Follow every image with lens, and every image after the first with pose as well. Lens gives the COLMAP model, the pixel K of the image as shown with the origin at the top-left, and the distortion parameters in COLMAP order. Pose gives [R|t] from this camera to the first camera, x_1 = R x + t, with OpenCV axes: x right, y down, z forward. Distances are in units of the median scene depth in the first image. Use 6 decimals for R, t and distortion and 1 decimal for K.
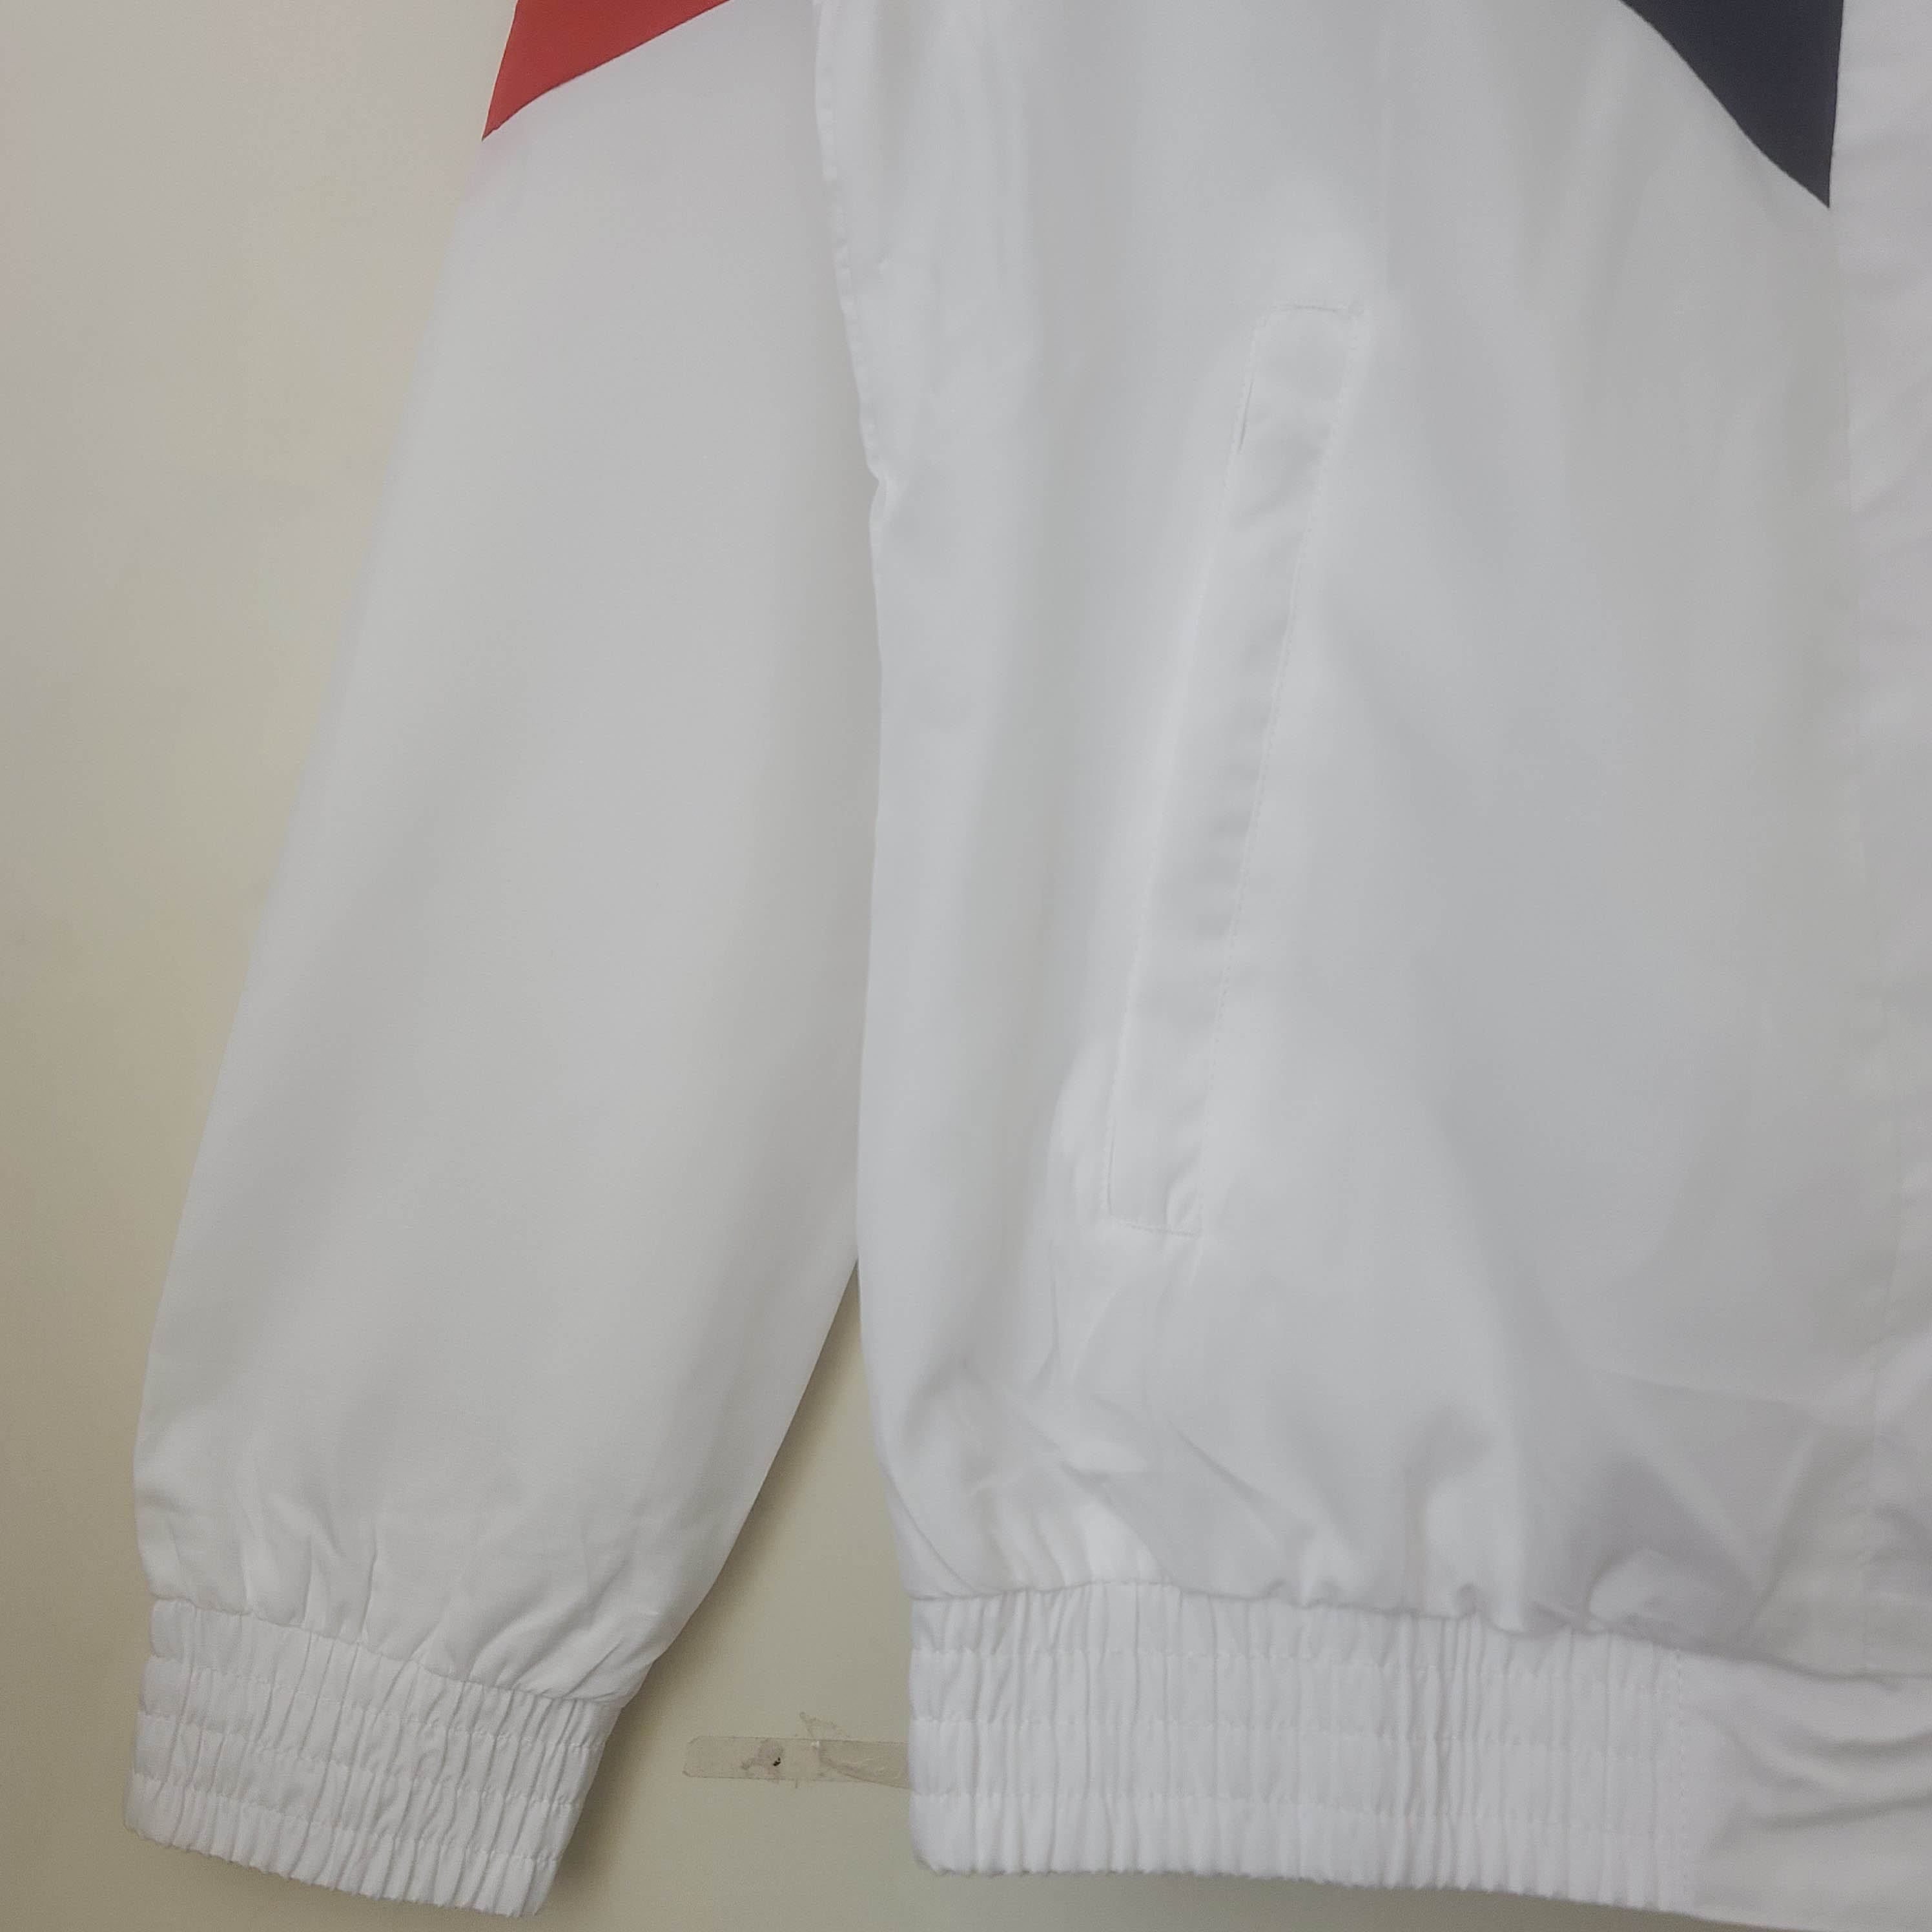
lens RADIAL K [[2472.9, 0, 966.0], [0, 2472.9, 966.0], [0, 0, 1]] dist [0.002211, 0.050610]
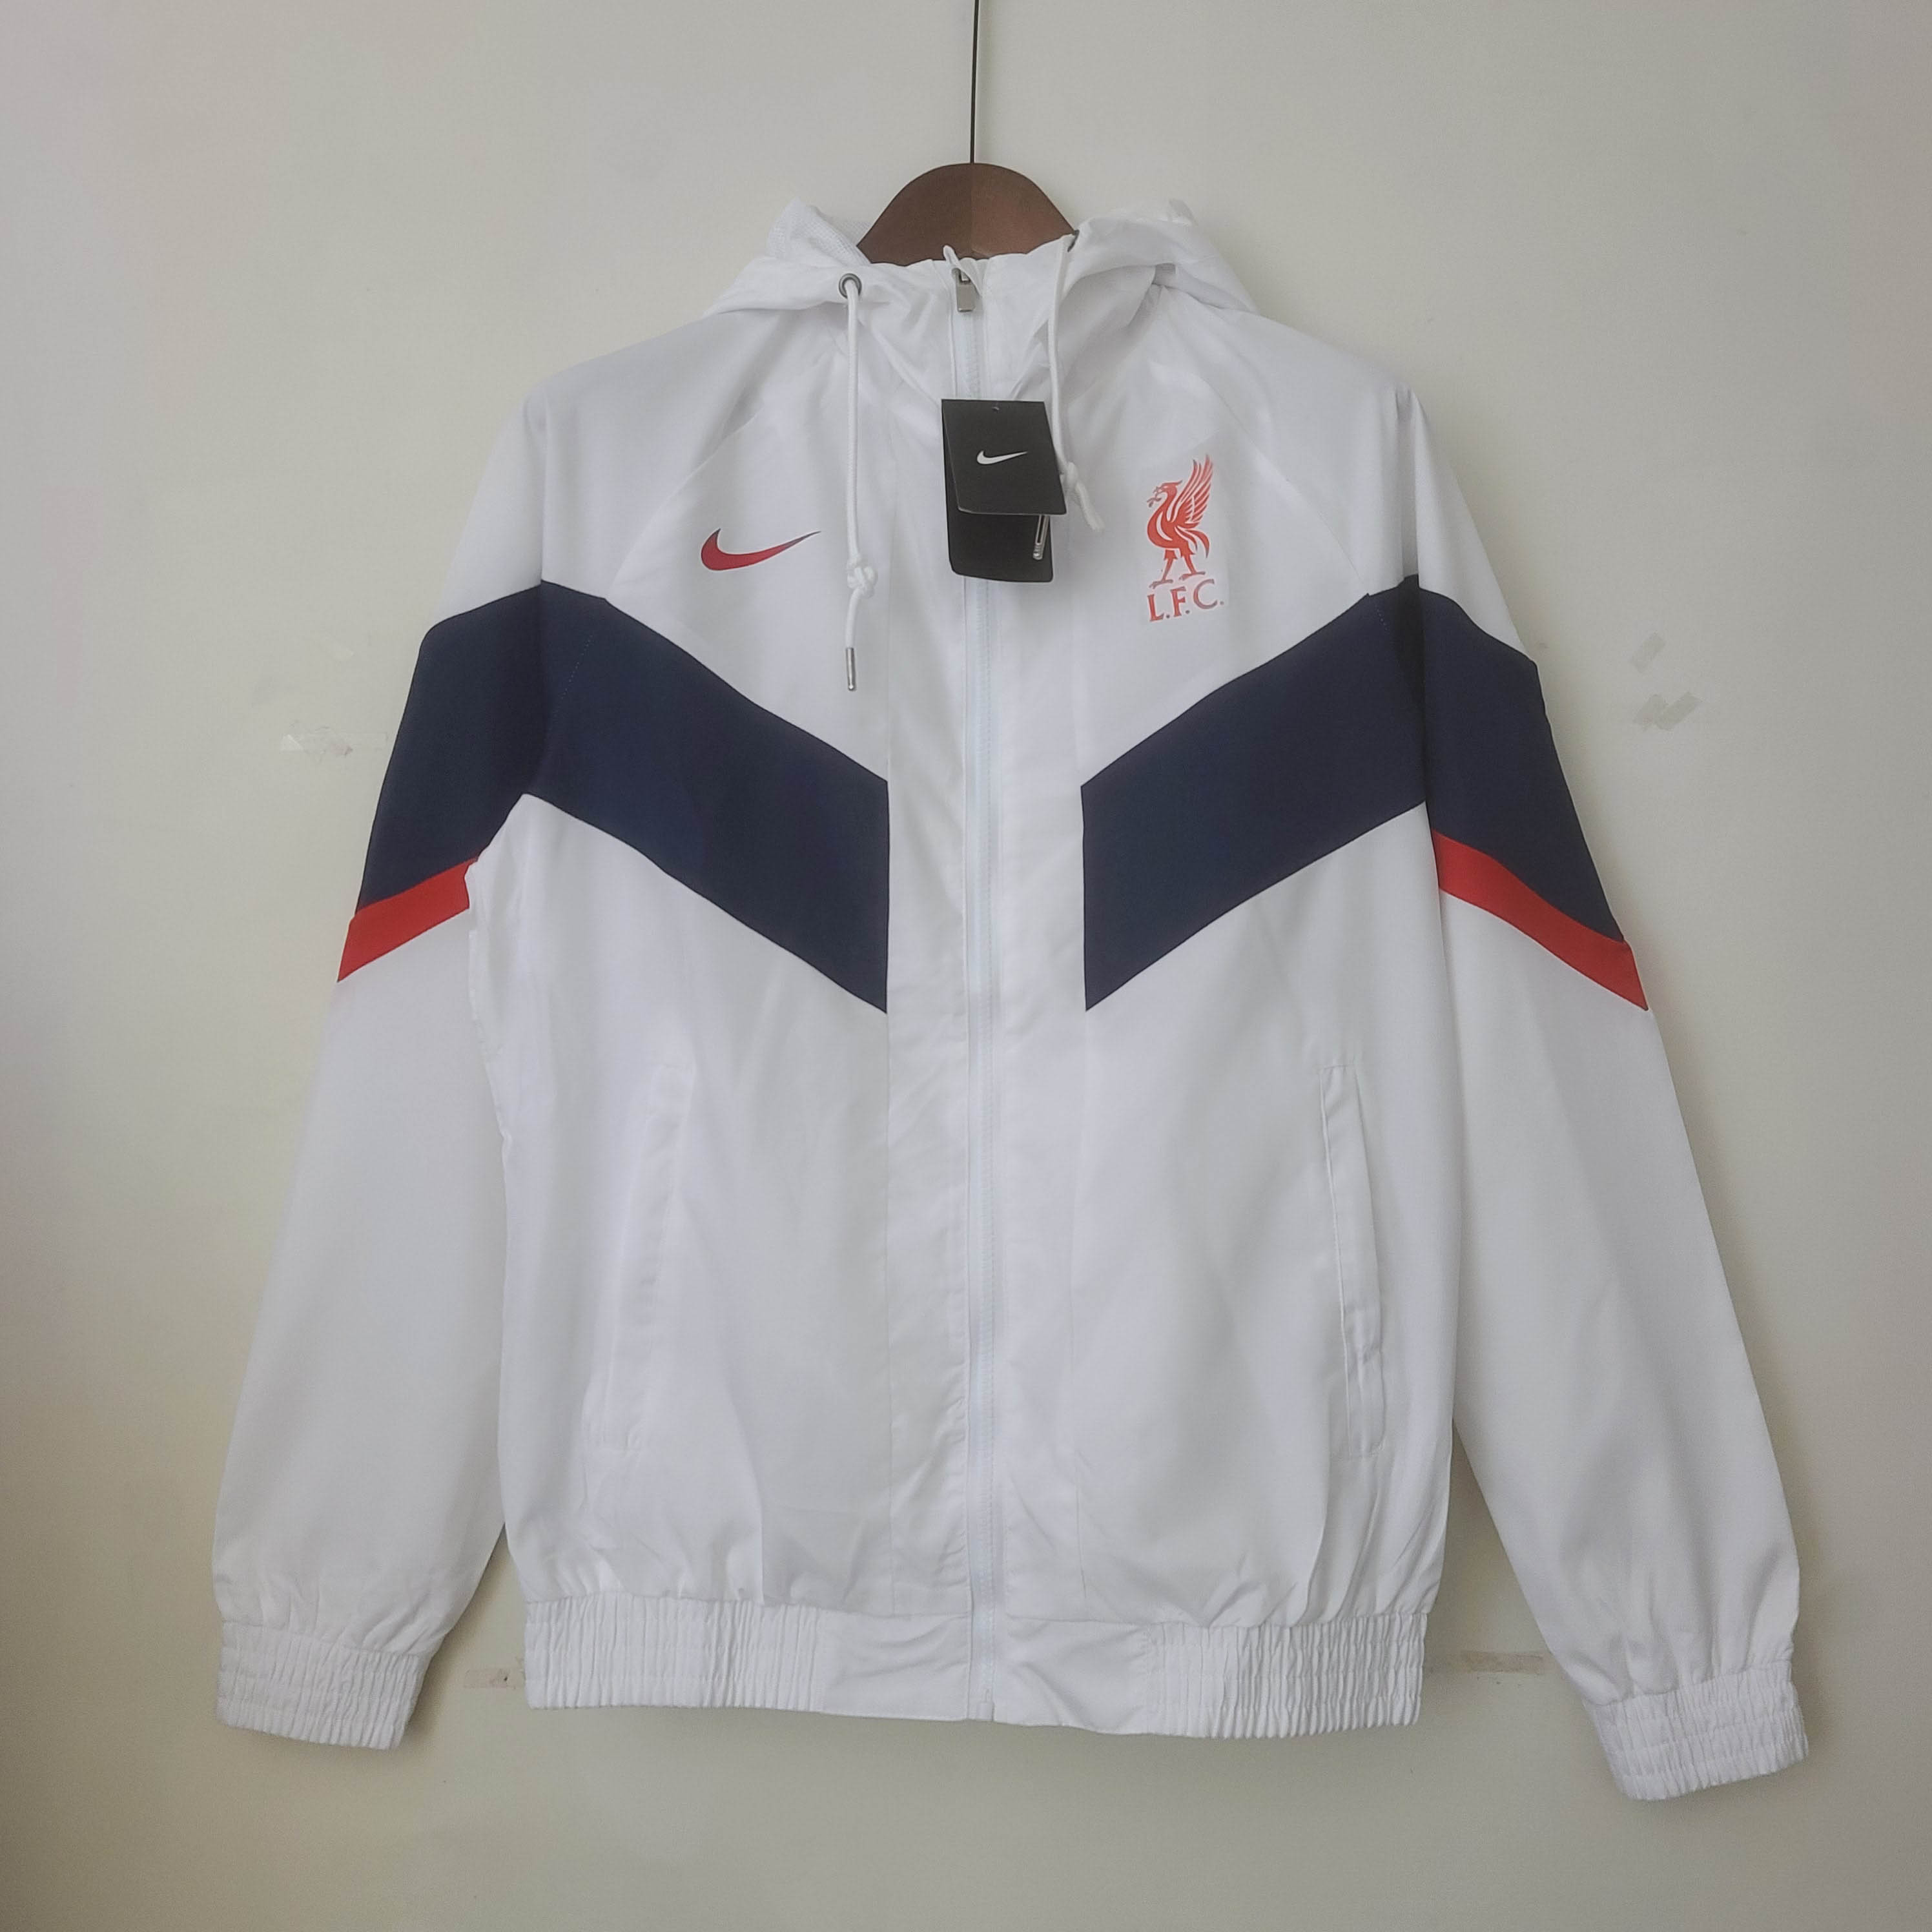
lens RADIAL K [[2472.9, 0, 966.0], [0, 2472.9, 966.0], [0, 0, 1]] dist [0.002211, 0.050610]
pose [[0.998748, -0.048177, -0.013474, 0.471627], [0.048023, 0.998780, -0.011498, -0.326348], [0.014011, 0.010837, 0.999843, -1.452548]]
